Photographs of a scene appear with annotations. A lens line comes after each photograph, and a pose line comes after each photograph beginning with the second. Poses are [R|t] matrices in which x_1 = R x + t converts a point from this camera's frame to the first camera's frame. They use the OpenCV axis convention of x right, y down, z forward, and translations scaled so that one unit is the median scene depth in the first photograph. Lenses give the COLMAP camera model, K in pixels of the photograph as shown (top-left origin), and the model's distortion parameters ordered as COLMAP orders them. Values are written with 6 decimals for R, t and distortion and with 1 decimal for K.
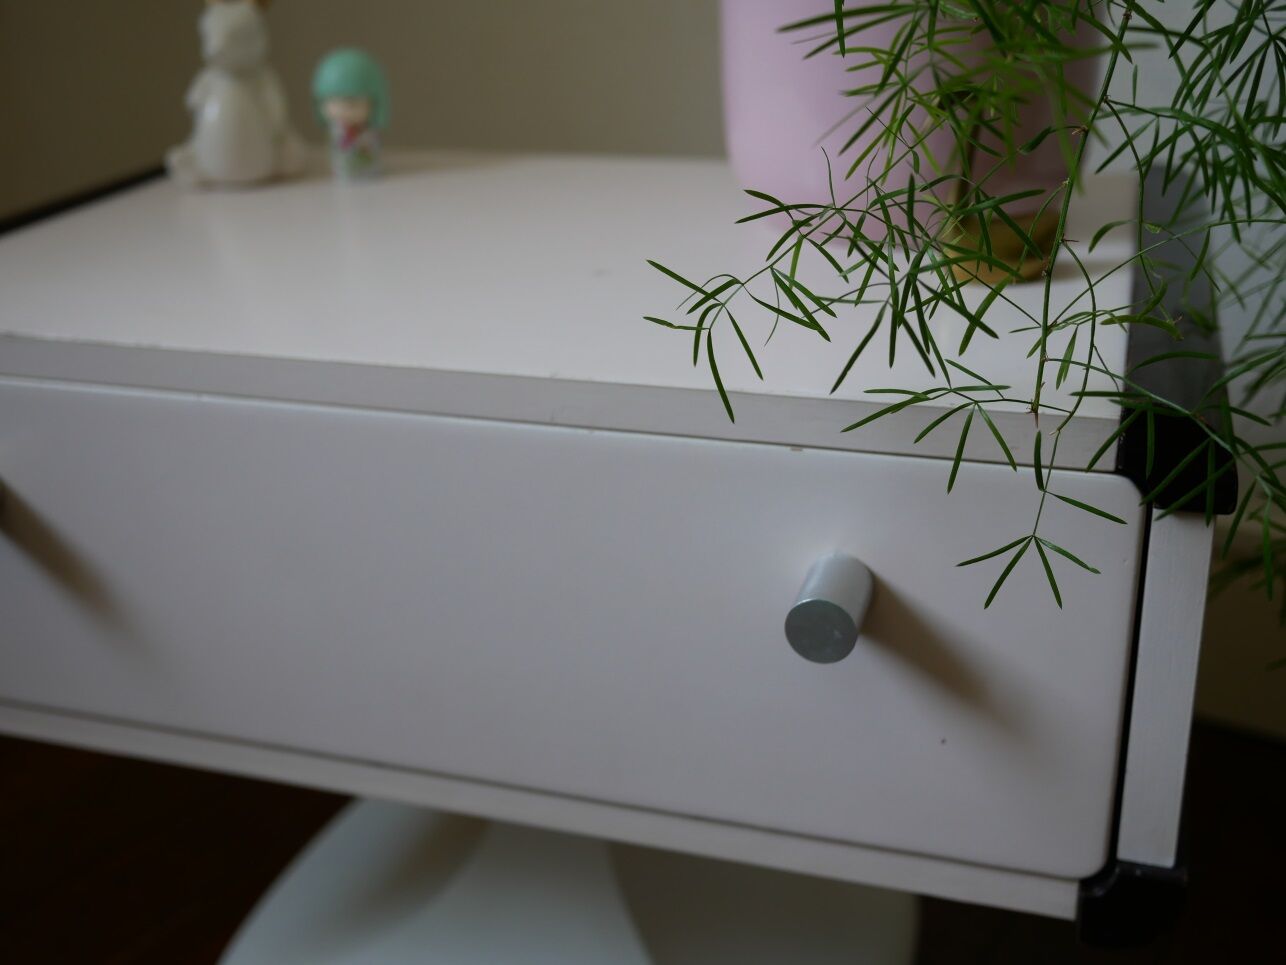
lens RADIAL K [[1487.8, 0, 643.0], [0, 1487.8, 482.5], [0, 0, 1]] dist [-0.018018, -0.025520]
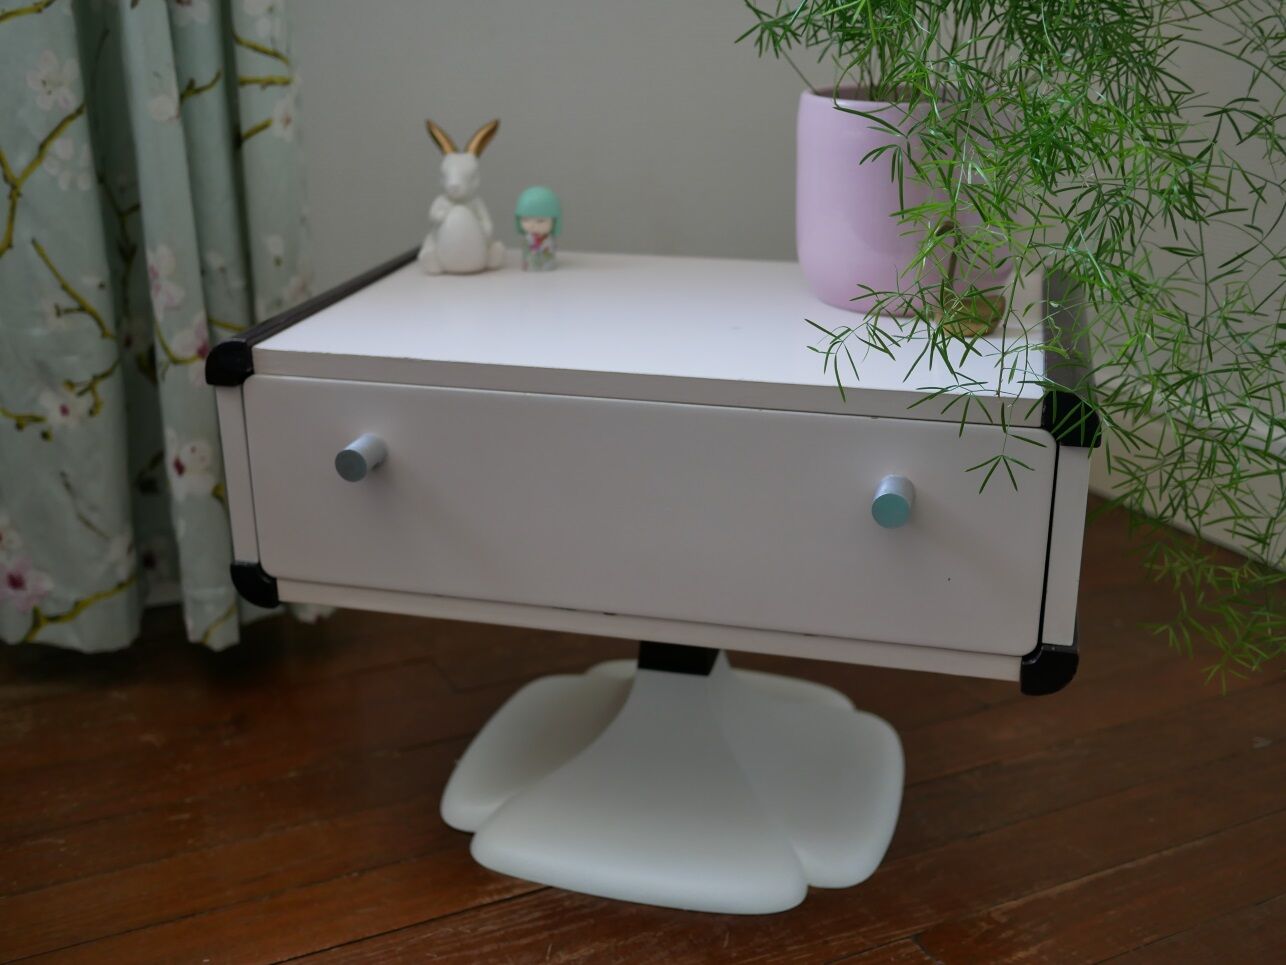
lens RADIAL K [[1526.6, 0, 643.0], [0, 1526.6, 482.5], [0, 0, 1]] dist [-0.002827, -0.041304]
pose [[0.997707, 0.002546, 0.067636, -0.346882], [0.001240, 0.998437, -0.055867, 0.180808], [-0.067673, 0.055823, 0.996145, -0.994729]]
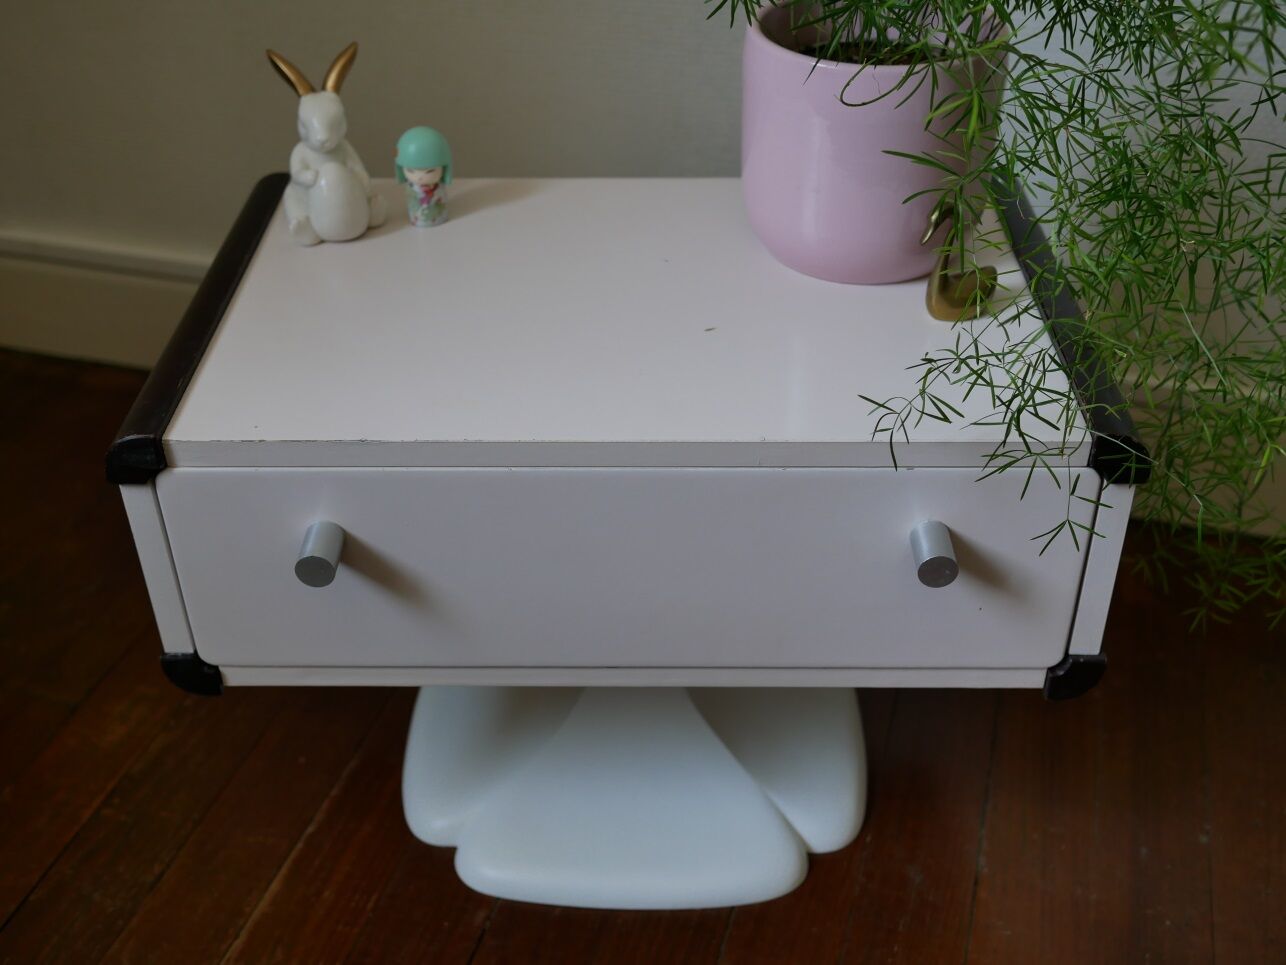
lens RADIAL K [[1487.8, 0, 643.0], [0, 1487.8, 482.5], [0, 0, 1]] dist [-0.018018, -0.025520]
pose [[0.954178, -0.155149, 0.255876, -0.693448], [0.098839, 0.970506, 0.219884, -0.455213], [-0.282444, -0.184518, 0.941370, -0.592044]]
